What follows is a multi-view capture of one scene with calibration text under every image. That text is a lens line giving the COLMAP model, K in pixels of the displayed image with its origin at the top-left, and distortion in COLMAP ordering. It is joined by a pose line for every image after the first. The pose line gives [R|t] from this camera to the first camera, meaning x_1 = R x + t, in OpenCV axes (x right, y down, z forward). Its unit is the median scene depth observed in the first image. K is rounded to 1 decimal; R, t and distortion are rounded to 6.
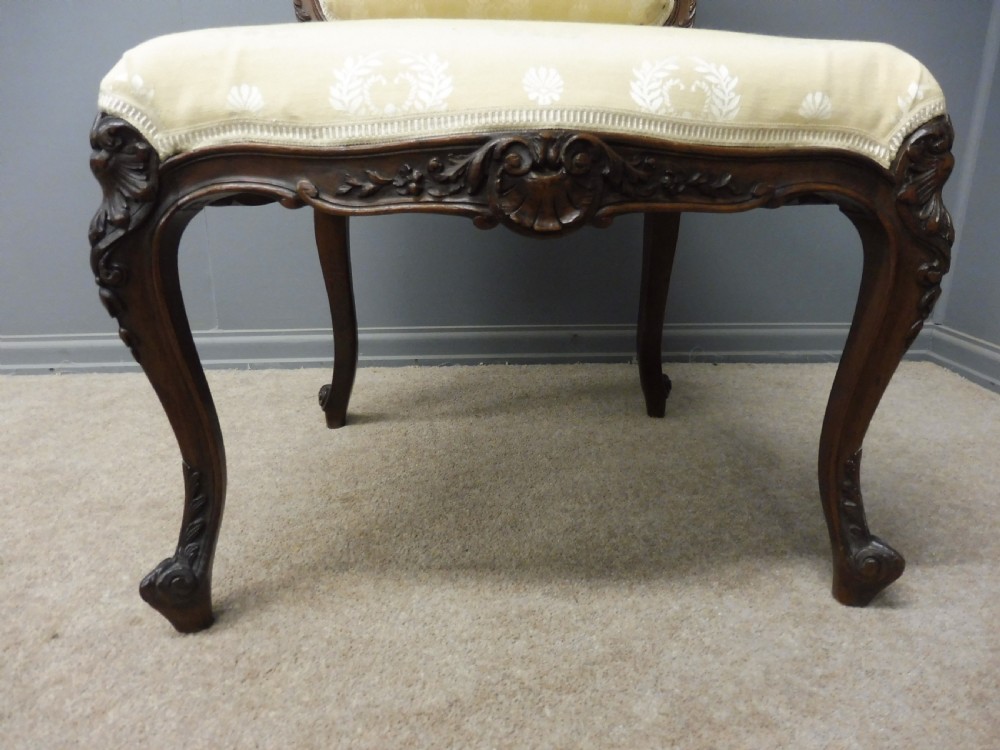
lens RADIAL K [[729.1, 0, 502.7], [0, 729.1, 376.4], [0, 0, 1]] dist [-0.048950, 0.013480]
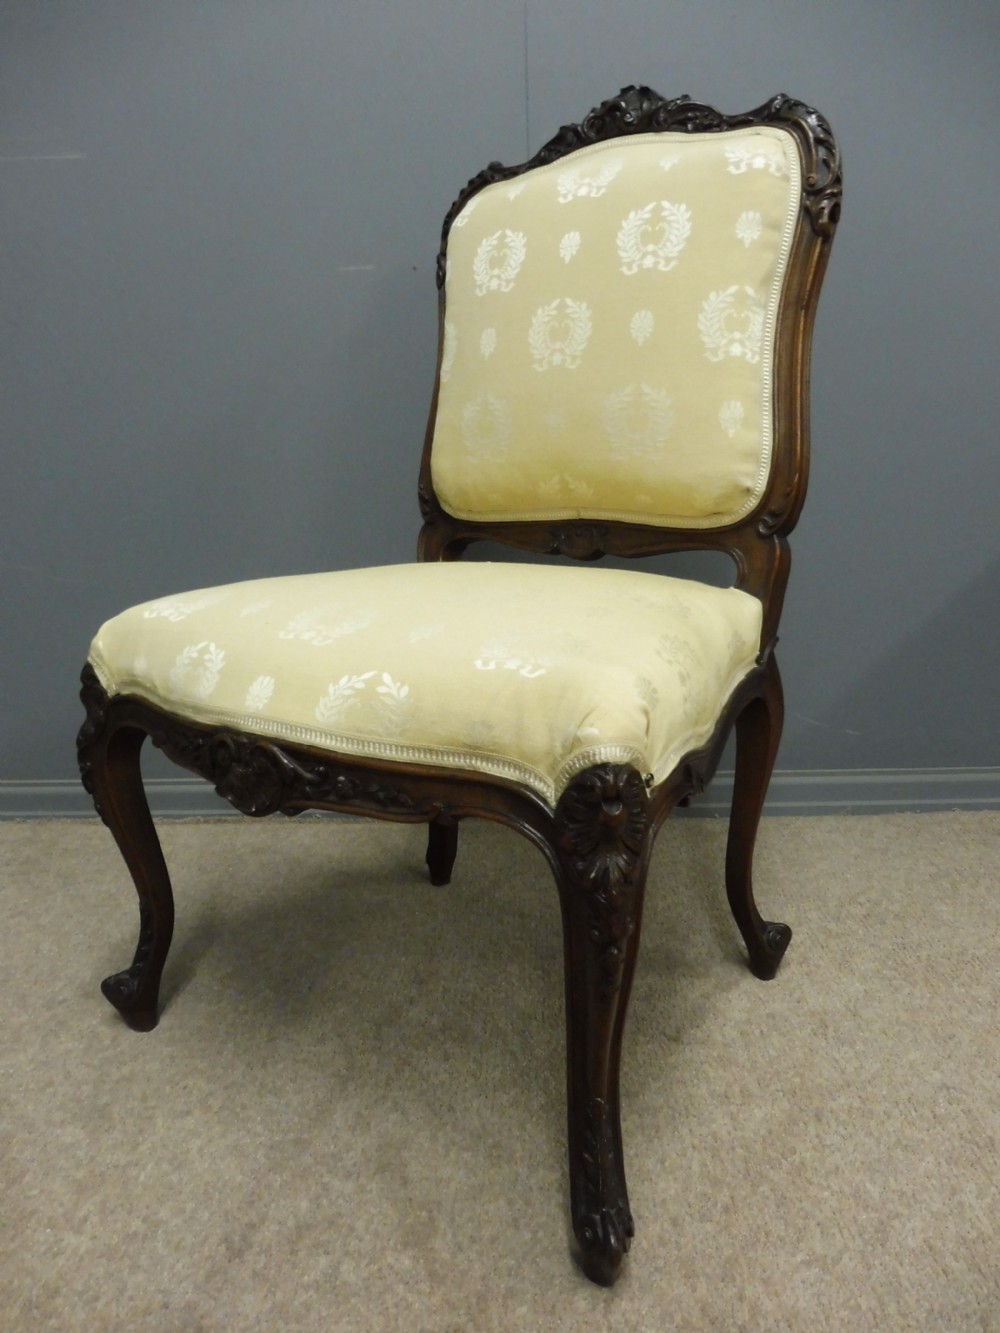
lens RADIAL K [[976.7, 0, 492.5], [0, 976.7, 664.5], [0, 0, 1]] dist [-0.071218, 0.055596]
pose [[0.770265, 0.120761, -0.626185, 1.076946], [-0.164123, 0.986371, -0.011663, -0.385646], [0.616243, 0.111755, 0.779587, -0.036003]]
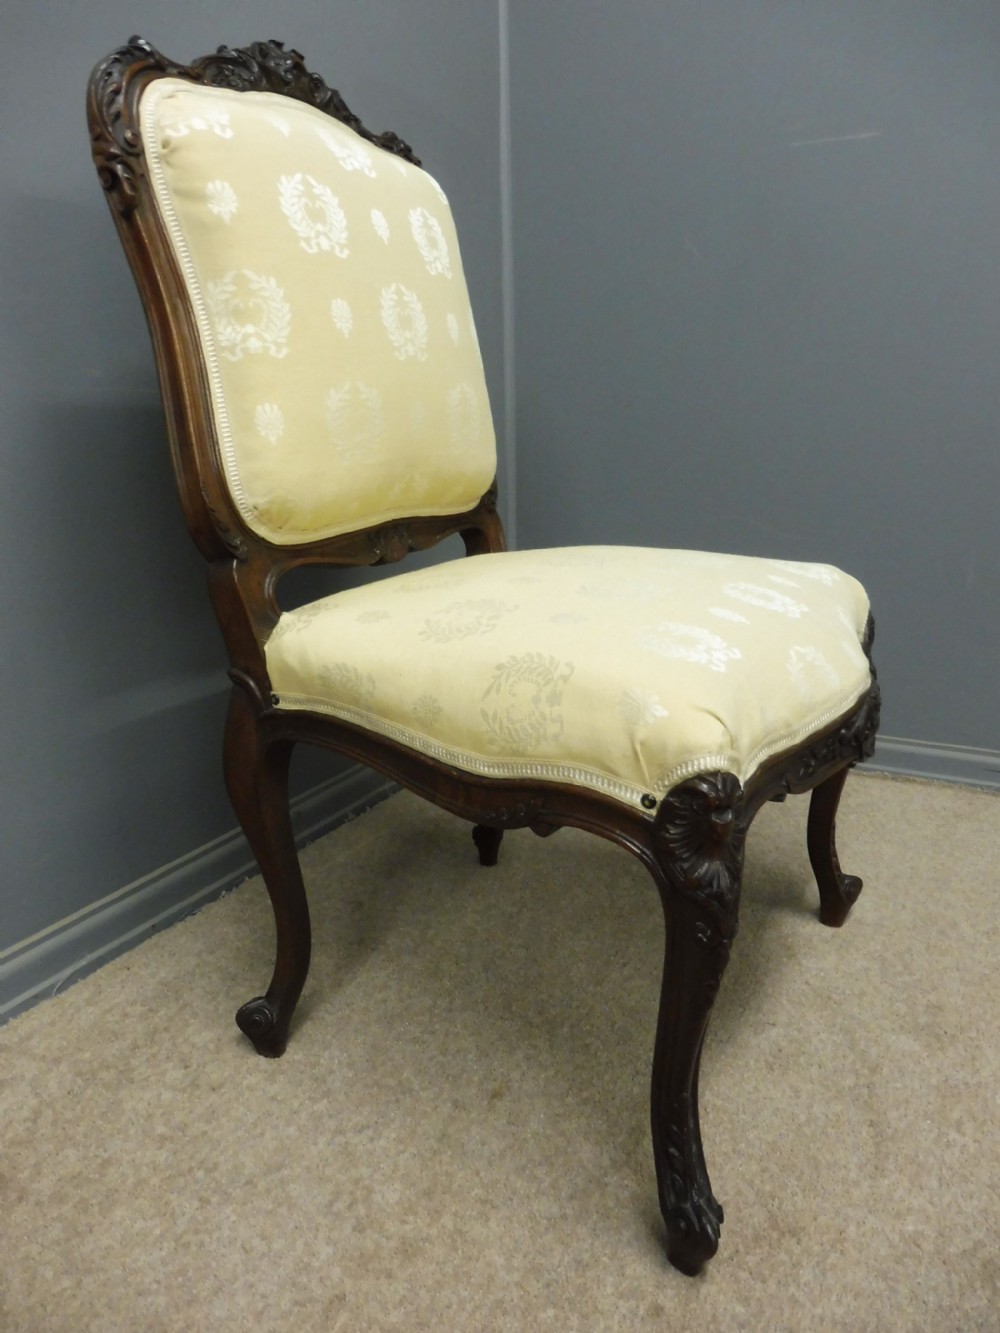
lens RADIAL K [[983.0, 0, 500.0], [0, 983.0, 666.5], [0, 0, 1]] dist [-0.041360, -0.001930]
pose [[0.529619, -0.227001, 0.817297, -1.422133], [0.265800, 0.959412, 0.094231, -0.573206], [-0.805515, 0.167332, 0.568459, 0.373226]]
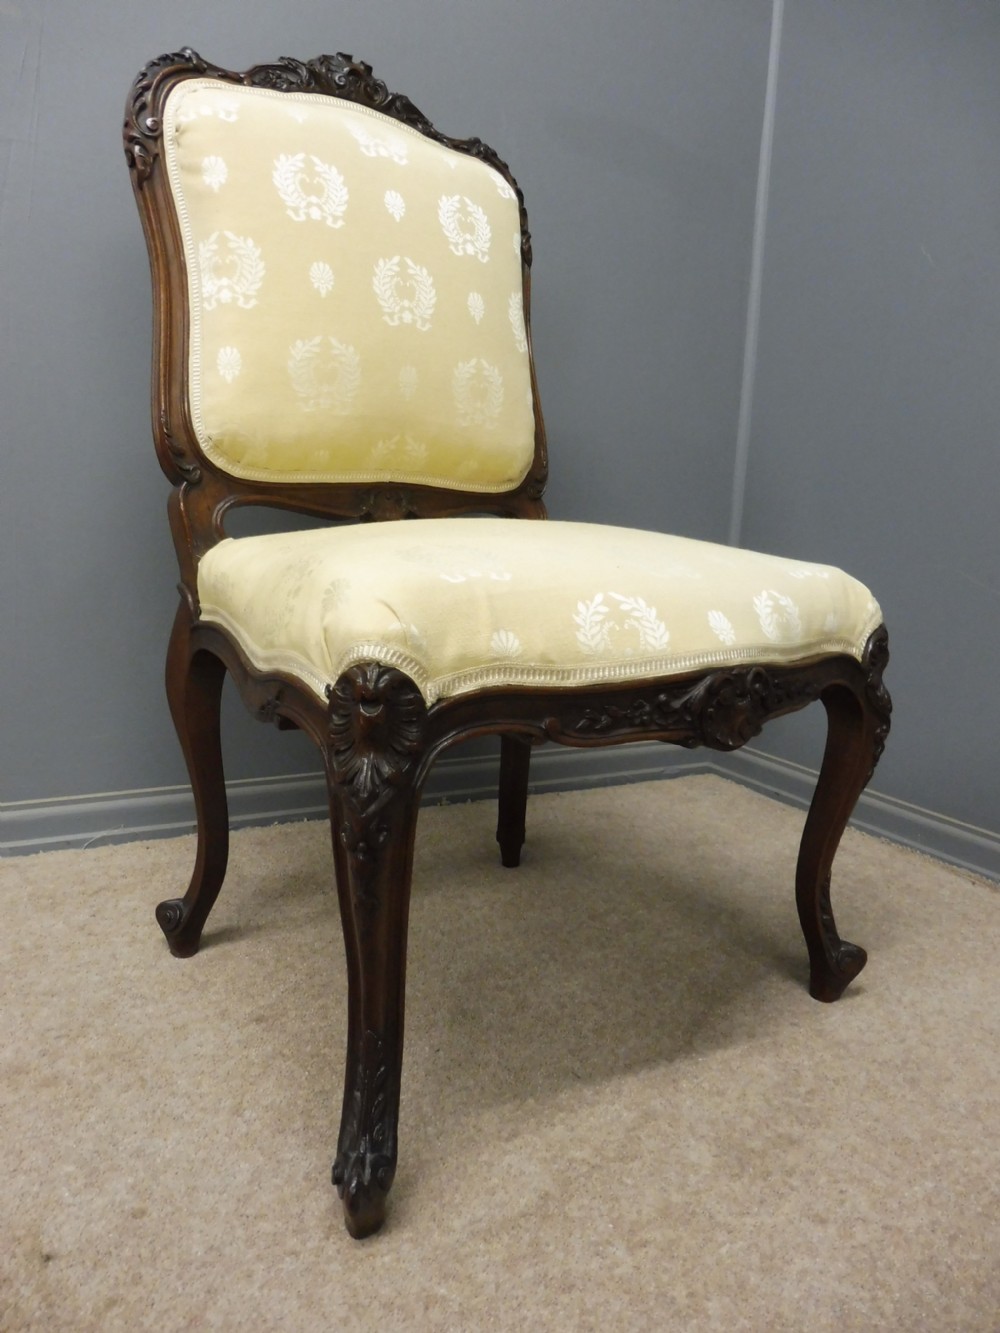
lens RADIAL K [[987.2, 0, 500.0], [0, 987.2, 666.5], [0, 0, 1]] dist [-0.050612, 0.001694]
pose [[0.814438, -0.062212, 0.576906, -0.935745], [0.124621, 0.989789, -0.069196, -0.208550], [-0.566710, 0.128250, 0.813875, -0.098844]]
